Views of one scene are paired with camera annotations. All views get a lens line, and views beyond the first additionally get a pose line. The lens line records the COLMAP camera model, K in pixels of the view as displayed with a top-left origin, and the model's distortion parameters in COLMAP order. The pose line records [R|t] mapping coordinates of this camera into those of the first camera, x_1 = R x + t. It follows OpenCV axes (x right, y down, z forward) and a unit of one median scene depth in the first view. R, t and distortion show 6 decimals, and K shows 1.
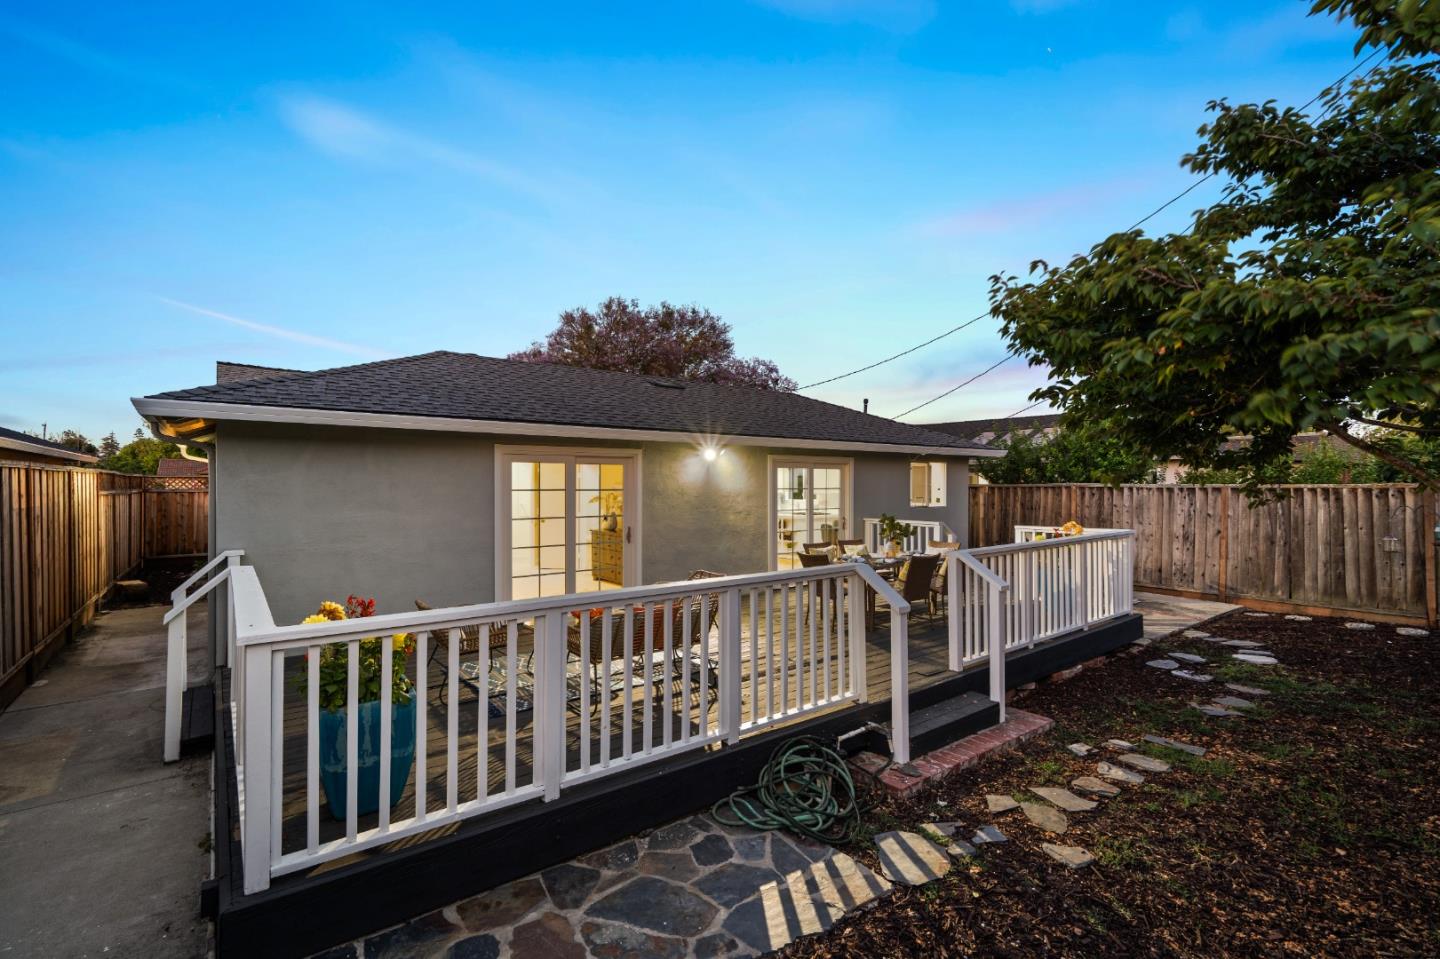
lens RADIAL K [[645.8, 0, 728.4], [0, 645.8, 481.6], [0, 0, 1]] dist [-0.005193, 0.000436]
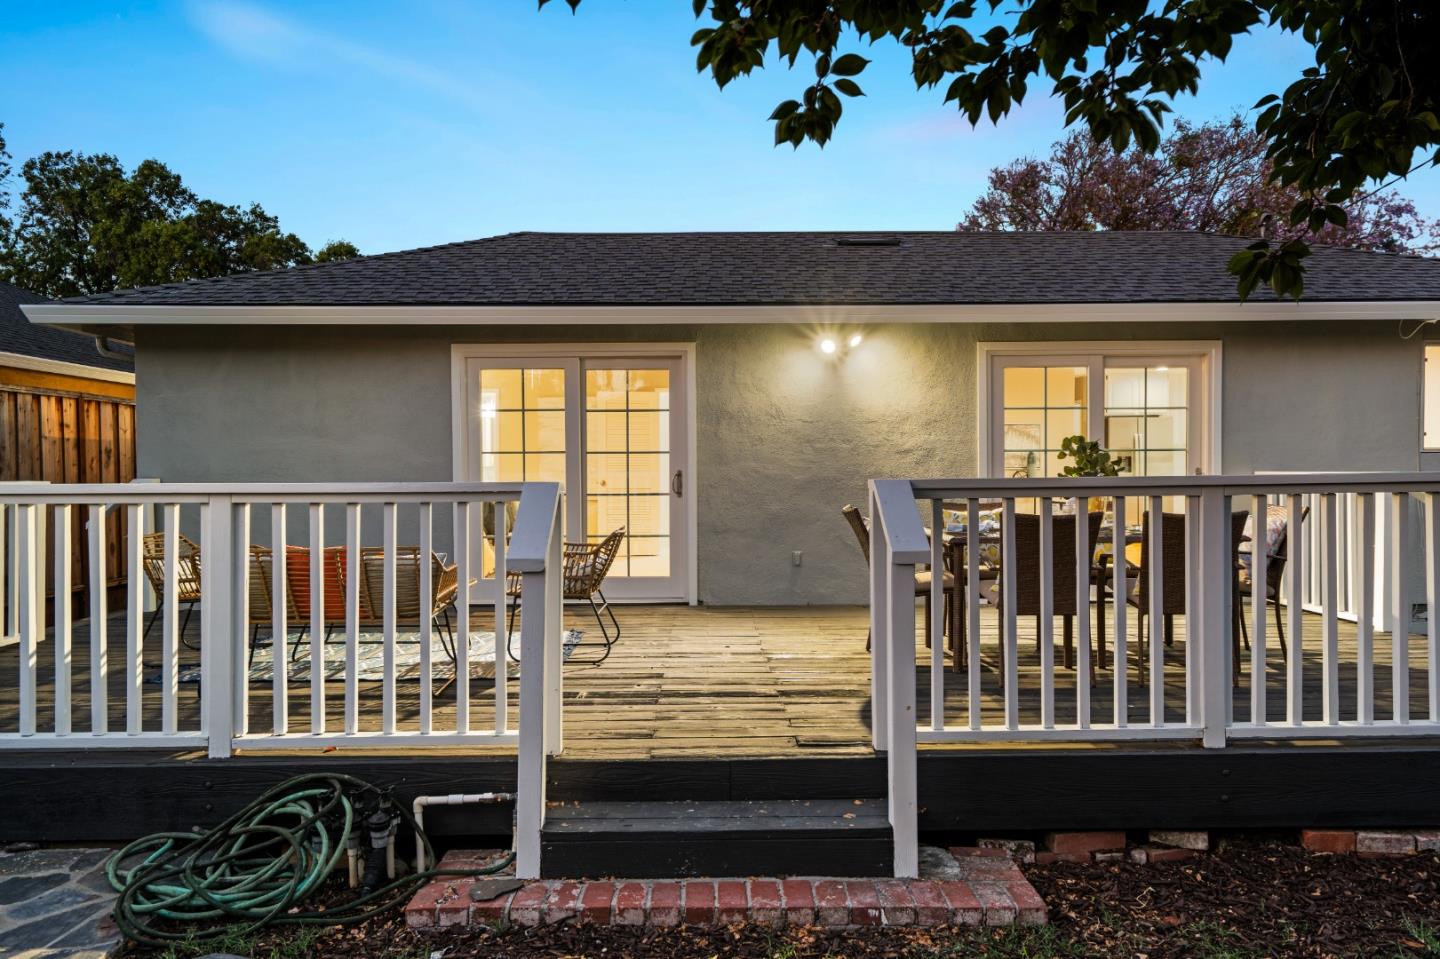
lens RADIAL K [[1029.0, 0, 725.5], [0, 1029.0, 479.6], [0, 0, 1]] dist [0.002551, -0.005025]
pose [[0.797354, -0.003990, -0.603499, 0.463413], [0.009932, 0.999929, 0.006511, 0.071434], [0.603431, -0.011185, 0.797337, 0.256752]]
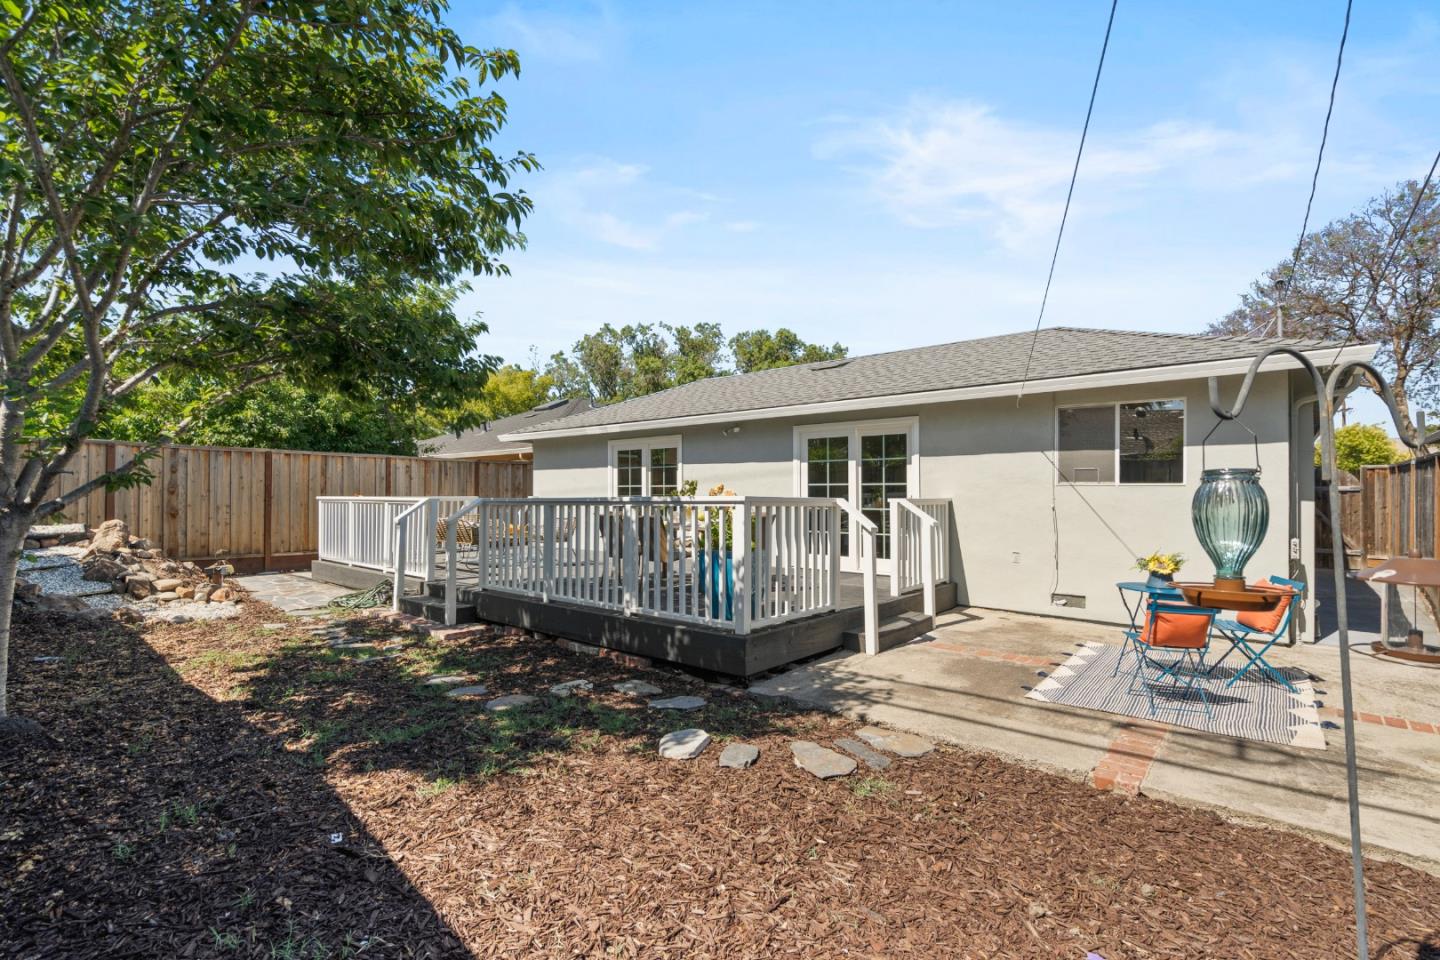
lens RADIAL K [[668.3, 0, 725.5], [0, 668.3, 486.4], [0, 0, 1]] dist [-0.001064, -0.000317]
pose [[0.208967, -0.013702, -0.977827, 1.177003], [0.002244, 0.999906, -0.013532, 0.072354], [0.977920, 0.000634, 0.208978, 0.804308]]
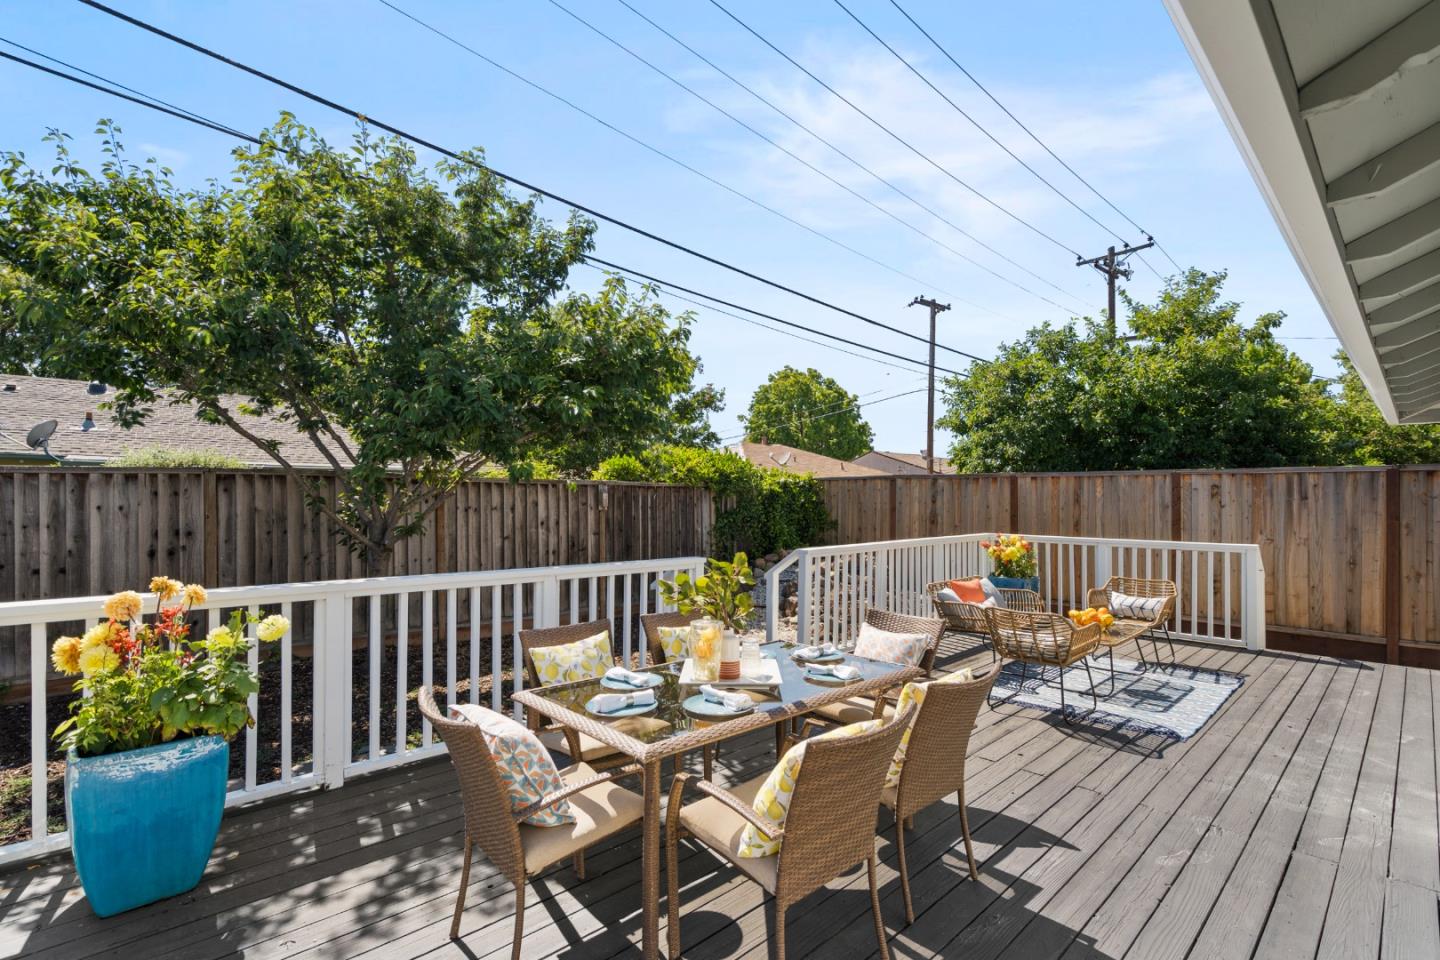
lens RADIAL K [[645.8, 0, 717.6], [0, 645.8, 491.6], [0, 0, 1]] dist [-0.005193, 0.000436]
pose [[-0.996265, -0.004878, -0.086209, 0.220752], [-0.004419, 0.999975, -0.005517, 0.014350], [0.086234, -0.005115, -0.996262, 1.292565]]
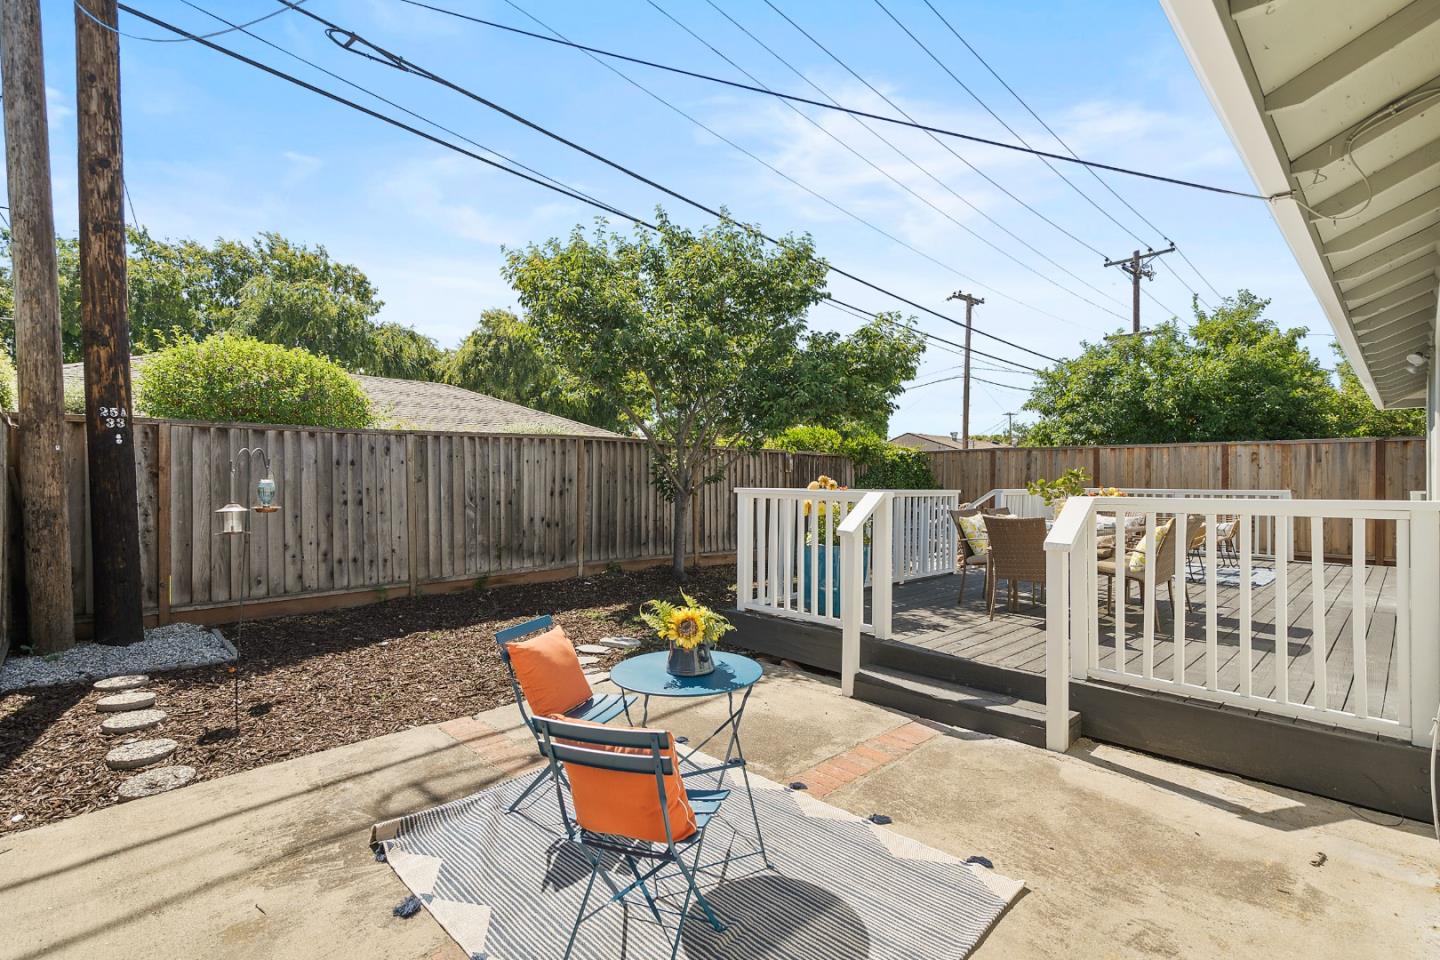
lens RADIAL K [[668.3, 0, 710.4], [0, 668.3, 480.6], [0, 0, 1]] dist [-0.001064, -0.000317]
pose [[-0.994241, -0.006839, -0.106946, 0.676516], [-0.006764, 0.999977, -0.001066, 0.064193], [0.106951, -0.000336, -0.994264, 1.662204]]
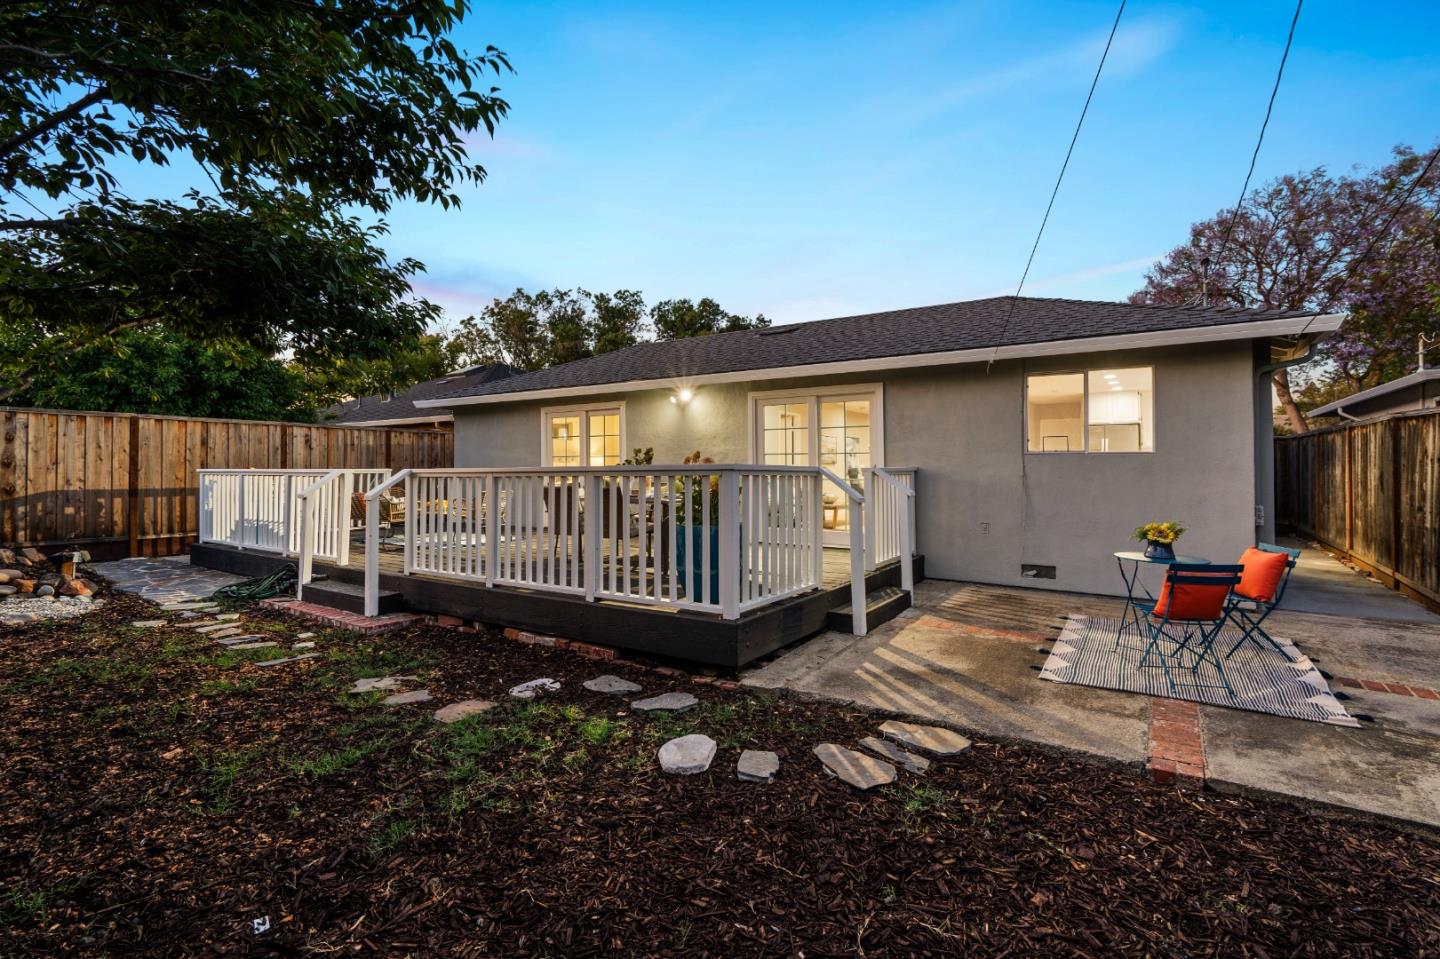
lens RADIAL K [[668.3, 0, 722.4], [0, 668.3, 453.8], [0, 0, 1]] dist [-0.001064, -0.000317]
pose [[0.333195, -0.021784, -0.942606, 1.093647], [0.005694, 0.999761, -0.021093, 0.076054], [0.942841, 0.001661, 0.333239, 0.758615]]
